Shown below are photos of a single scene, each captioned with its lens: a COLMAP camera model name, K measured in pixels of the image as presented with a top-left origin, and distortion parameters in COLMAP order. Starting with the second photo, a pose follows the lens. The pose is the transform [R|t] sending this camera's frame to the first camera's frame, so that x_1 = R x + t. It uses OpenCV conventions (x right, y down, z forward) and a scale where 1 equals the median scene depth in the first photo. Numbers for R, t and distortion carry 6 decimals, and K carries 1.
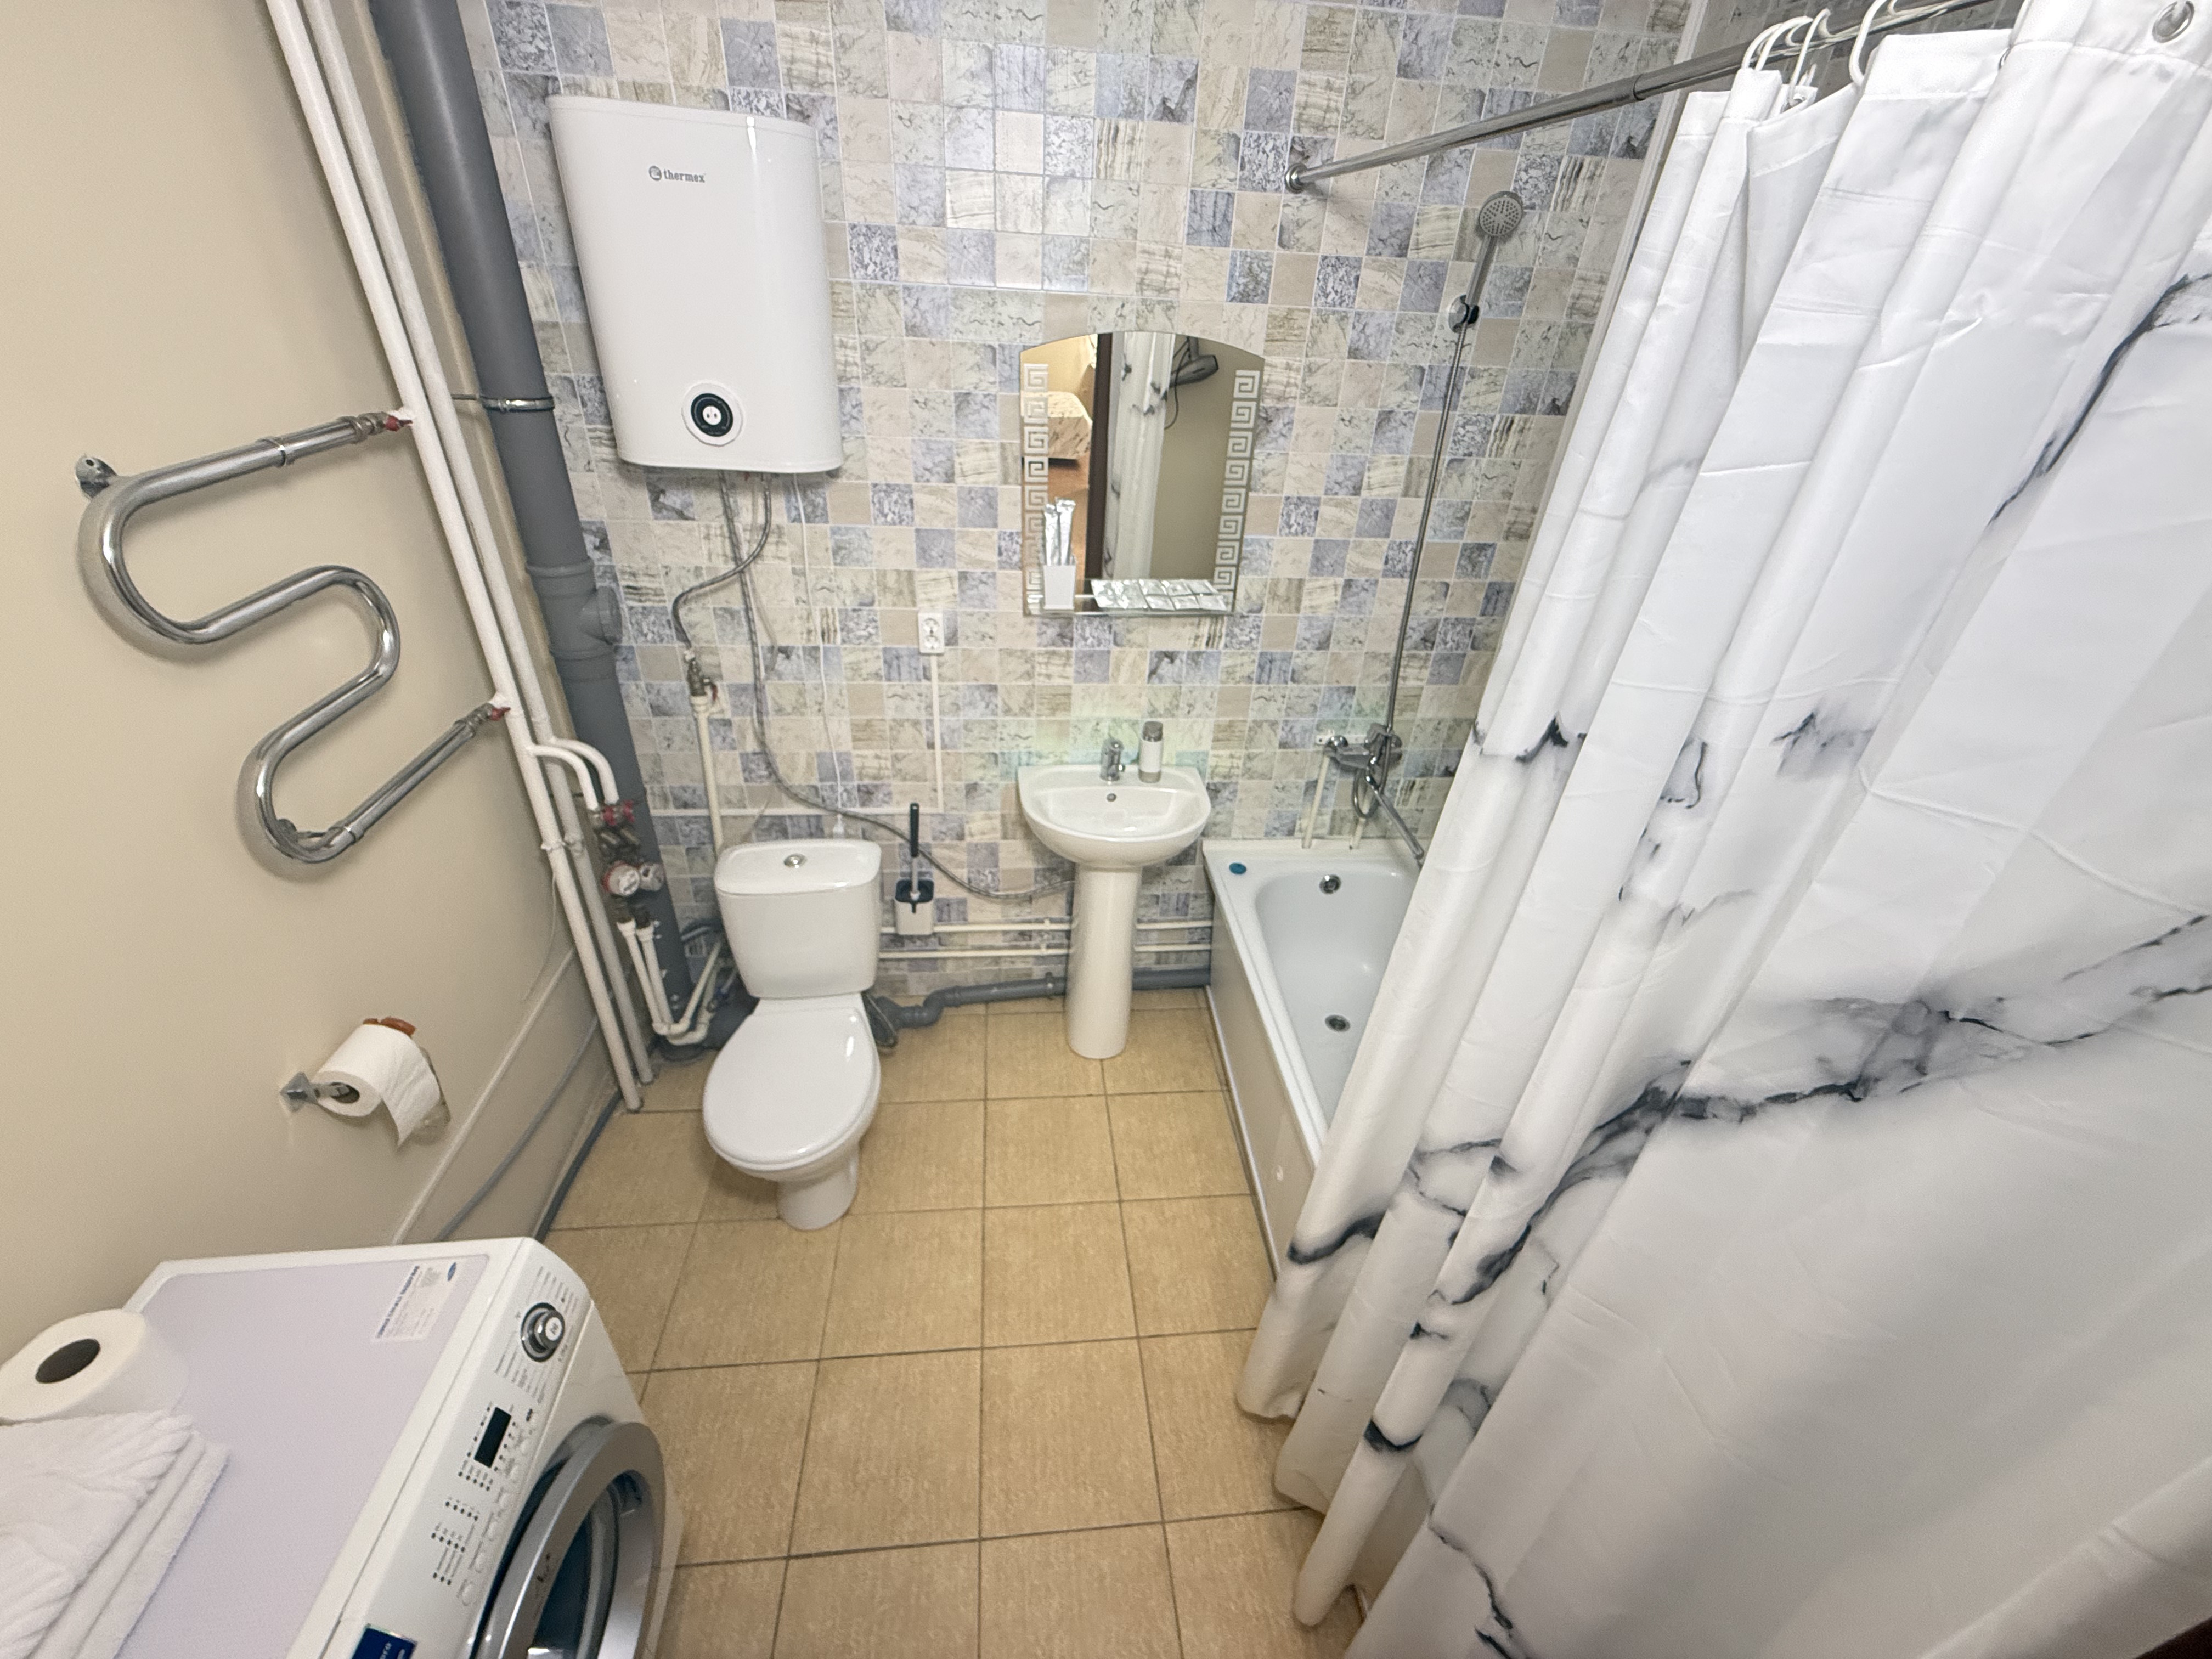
lens RADIAL K [[878.1, 0, 1110.2], [0, 878.1, 828.0], [0, 0, 1]] dist [0.000500, 0.000469]
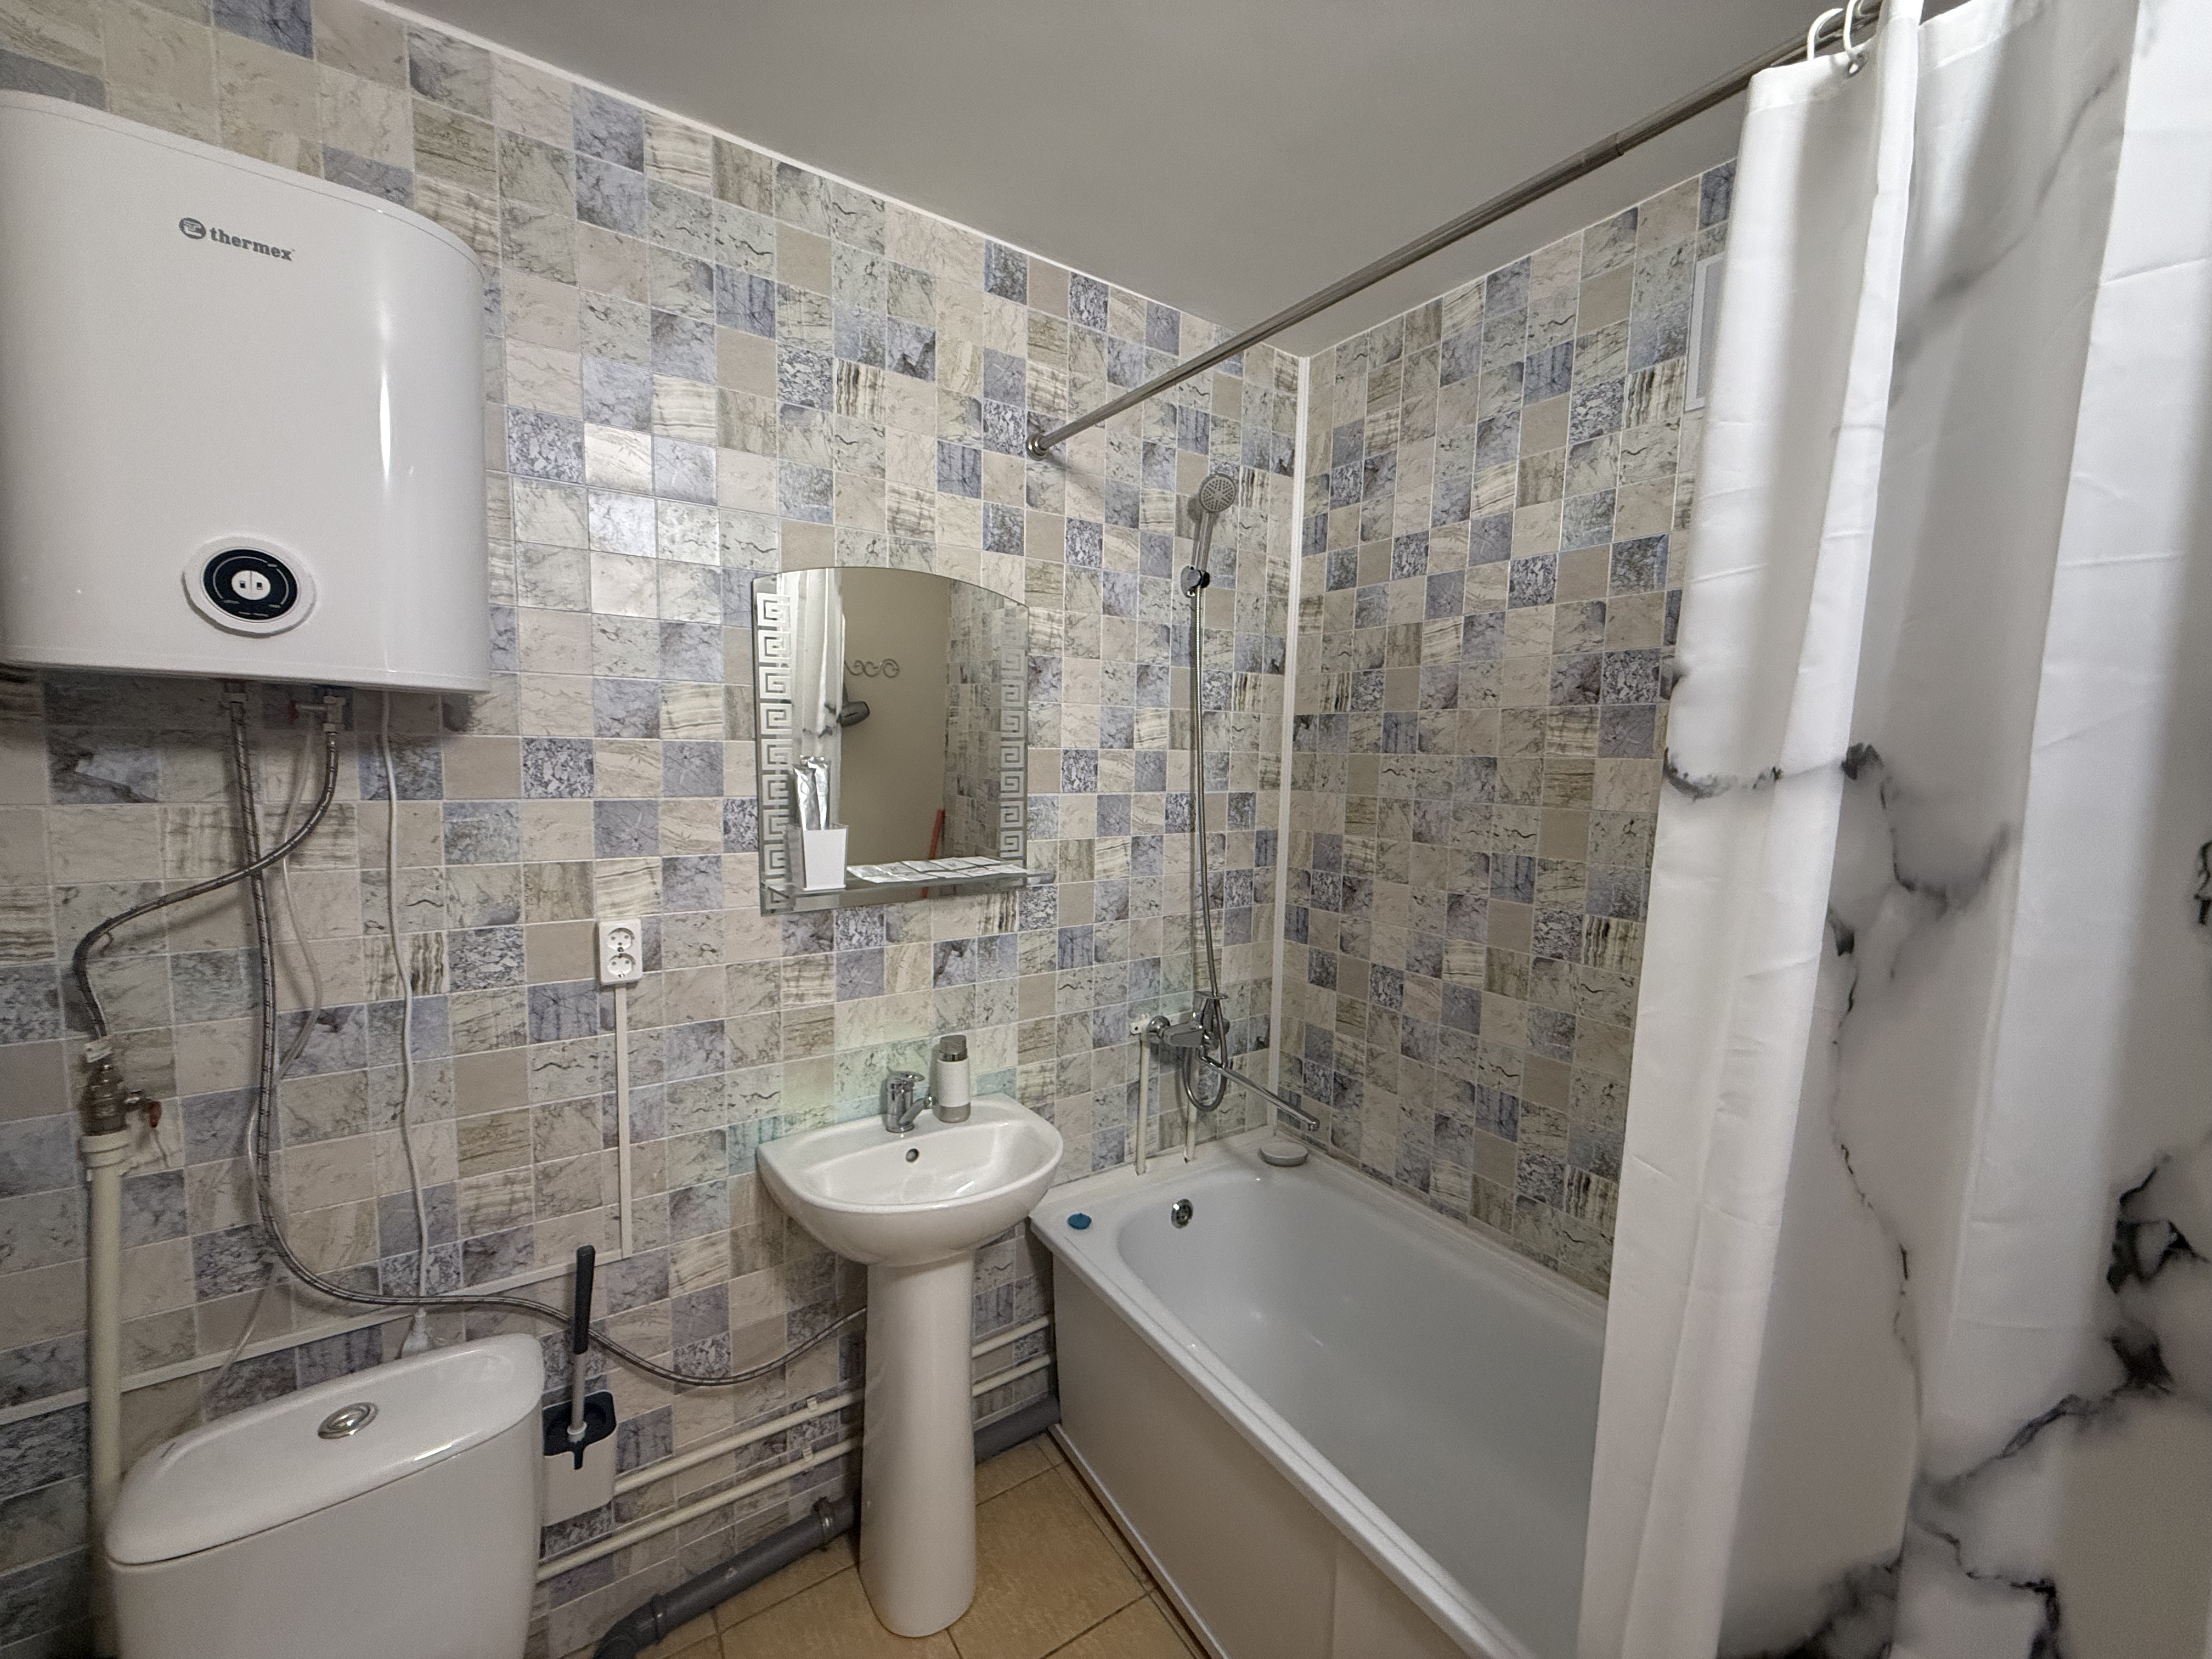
lens RADIAL K [[878.1, 0, 1110.2], [0, 878.1, 828.0], [0, 0, 1]] dist [0.000500, 0.000469]
pose [[0.887751, -0.078599, 0.453564, -0.163836], [0.265025, 0.892899, -0.363996, 0.030541], [-0.376378, 0.443343, 0.813503, 0.277845]]
